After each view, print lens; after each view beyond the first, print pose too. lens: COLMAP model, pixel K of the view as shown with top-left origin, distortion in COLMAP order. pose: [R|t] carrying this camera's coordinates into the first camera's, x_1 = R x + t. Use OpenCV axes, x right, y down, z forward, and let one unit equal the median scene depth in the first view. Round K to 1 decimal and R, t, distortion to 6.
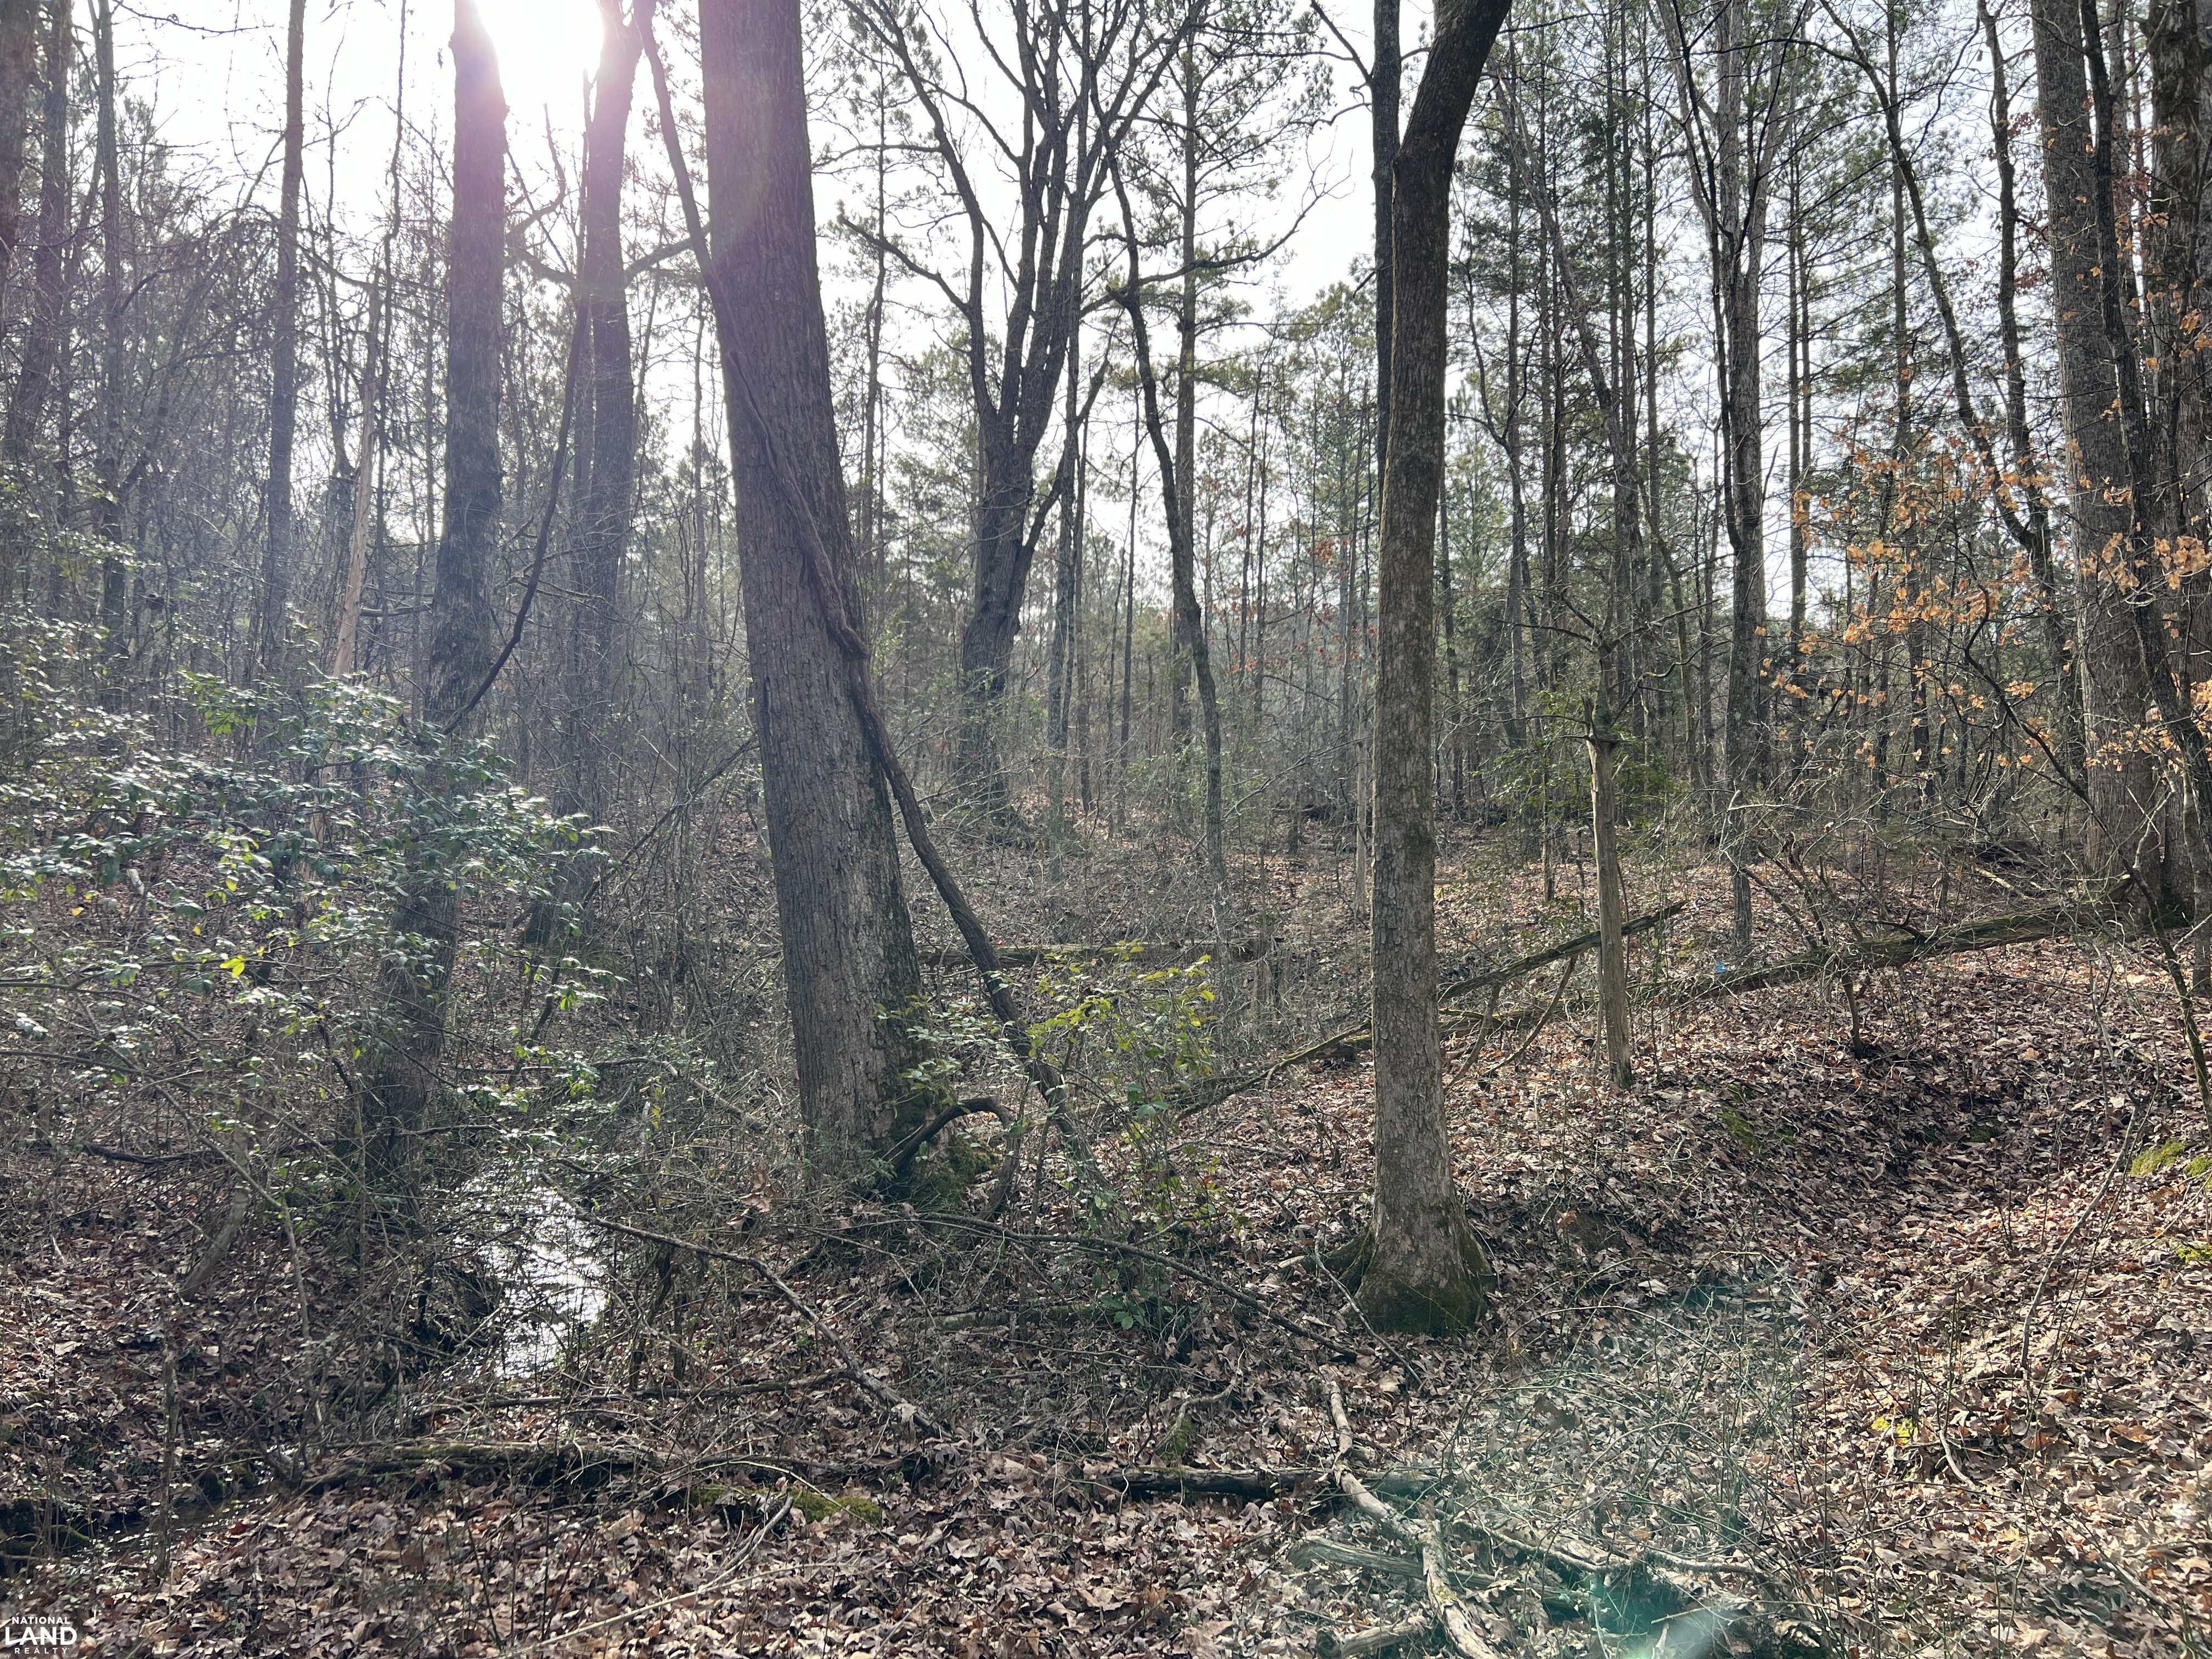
lens RADIAL K [[1691.7, 0, 1104.3], [0, 1691.7, 826.9], [0, 0, 1]] dist [0.062806, -0.077648]
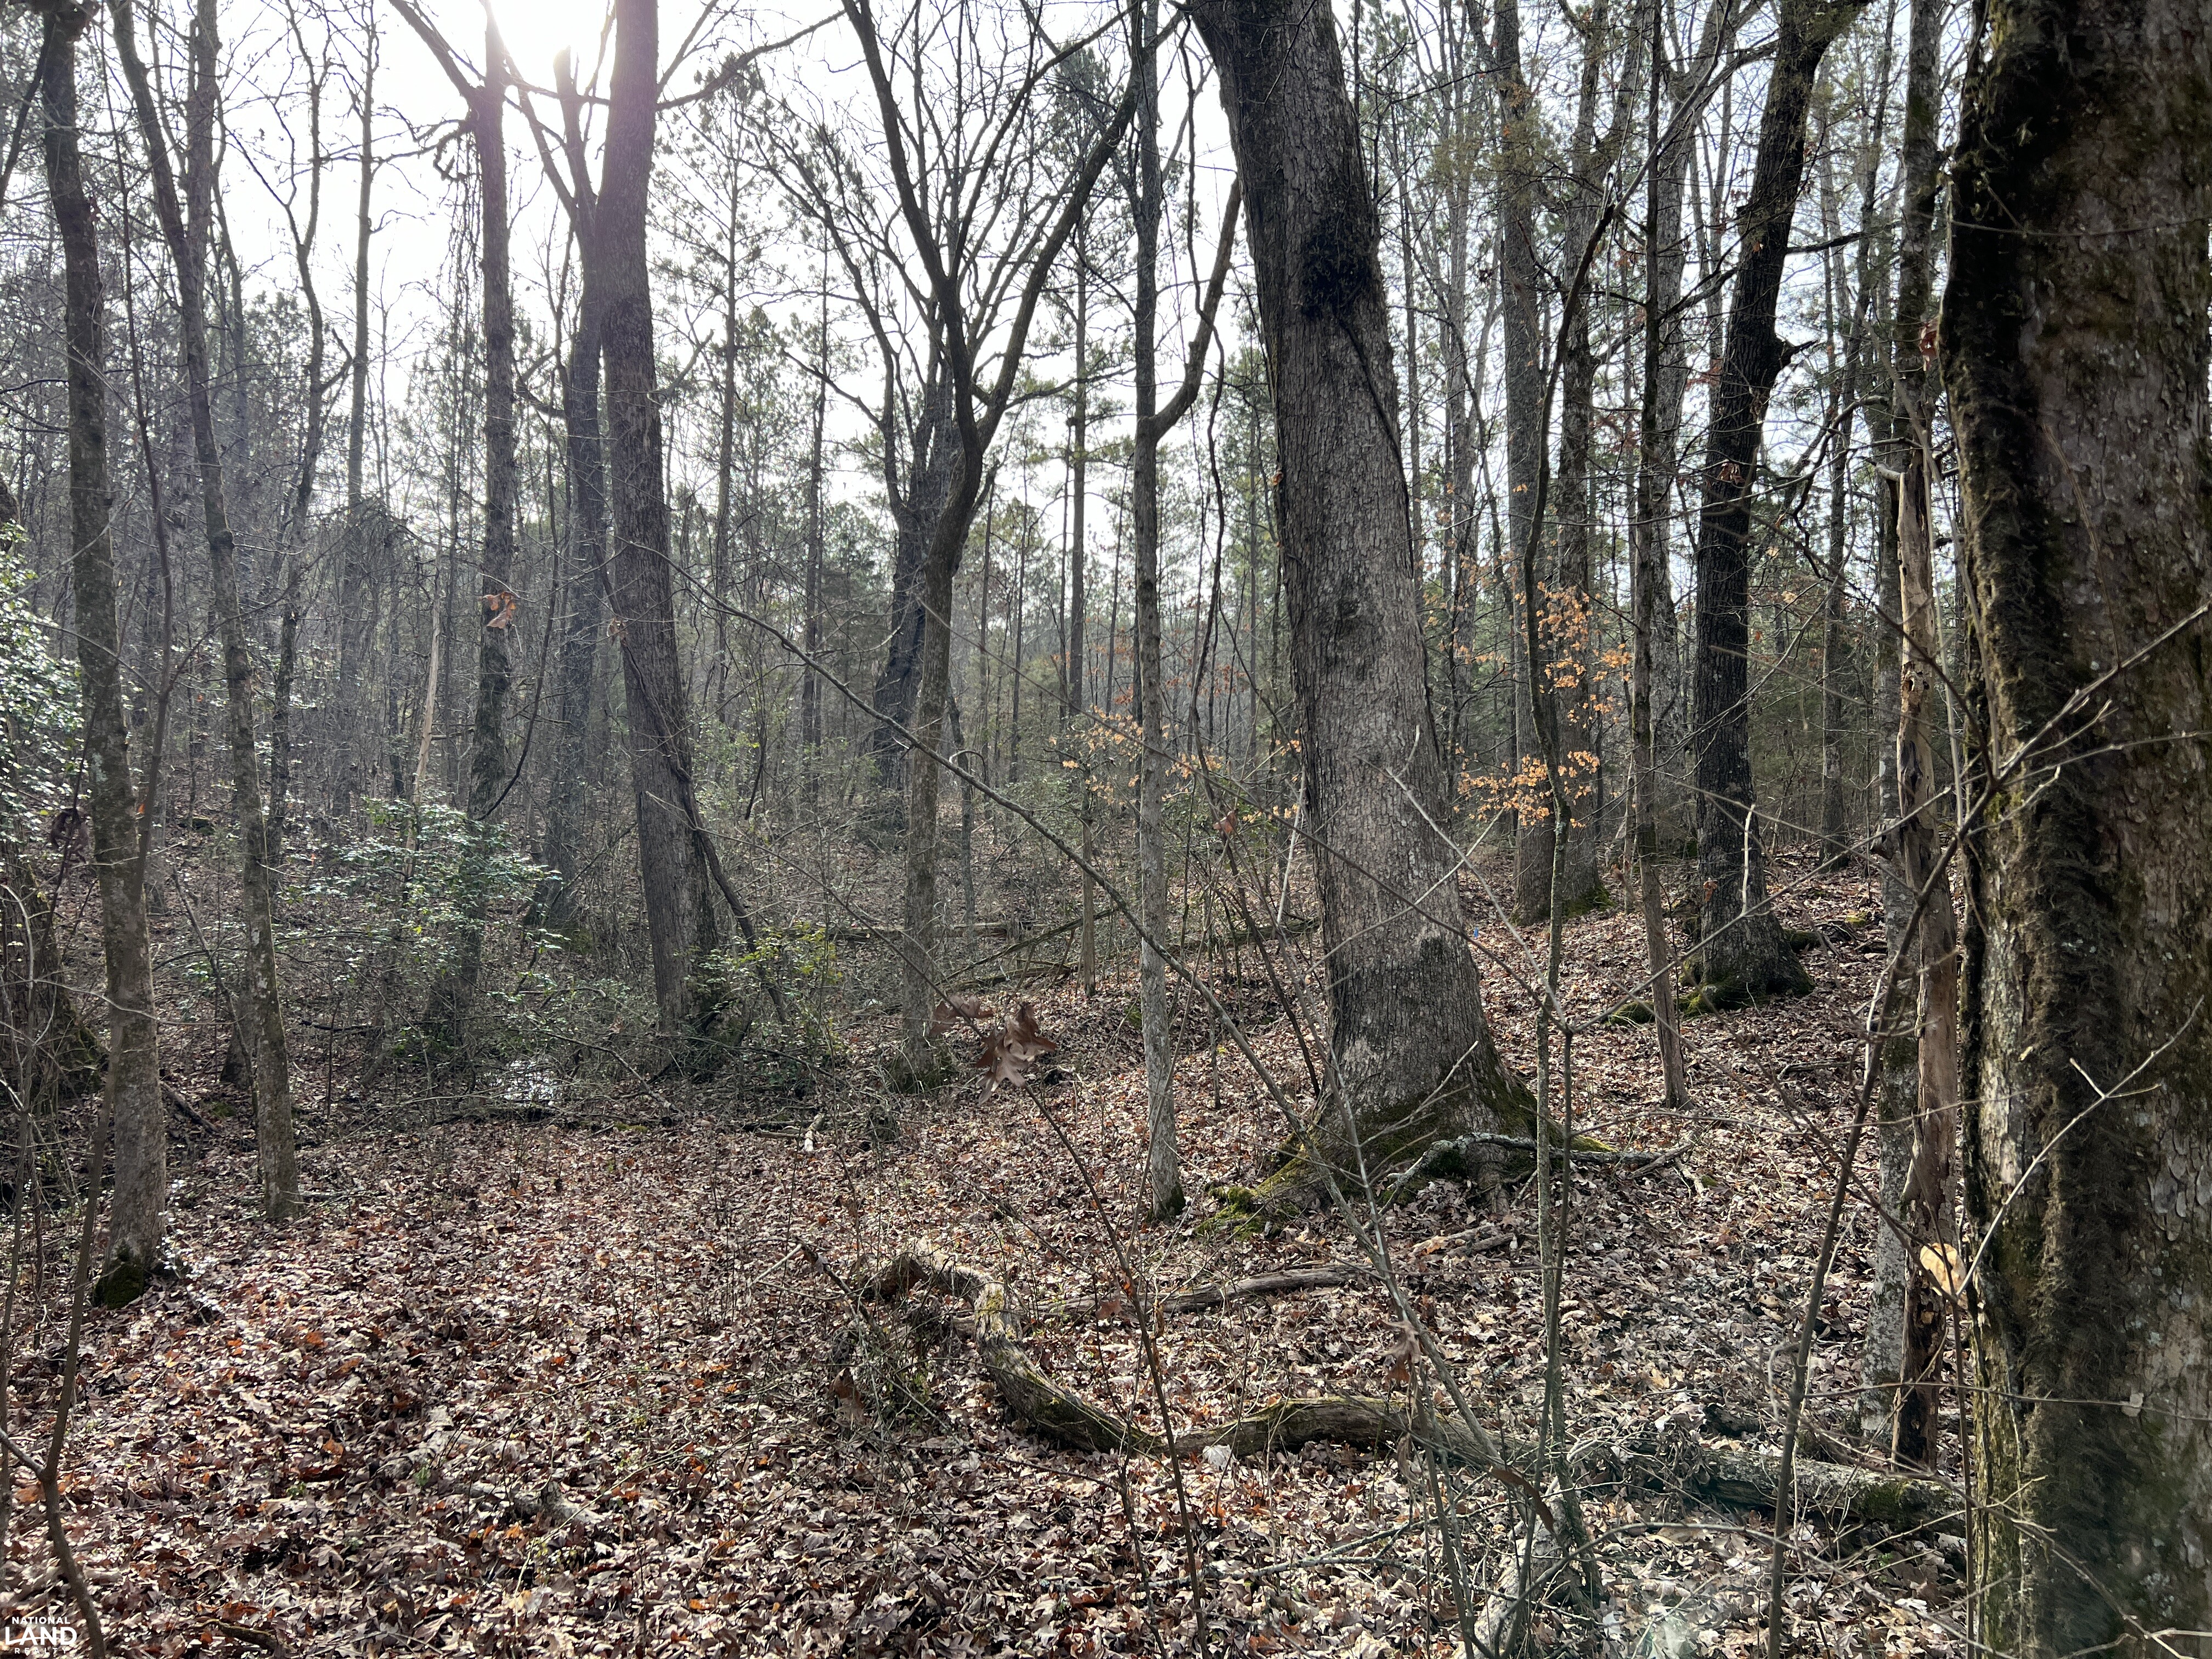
lens RADIAL K [[1691.7, 0, 1127.5], [0, 1691.7, 852.0], [0, 0, 1]] dist [0.062806, -0.077648]
pose [[0.999976, 0.006502, 0.002352, 0.091800], [-0.006564, 0.999606, 0.027274, -0.018401], [-0.002174, -0.027289, 0.999625, -0.251134]]
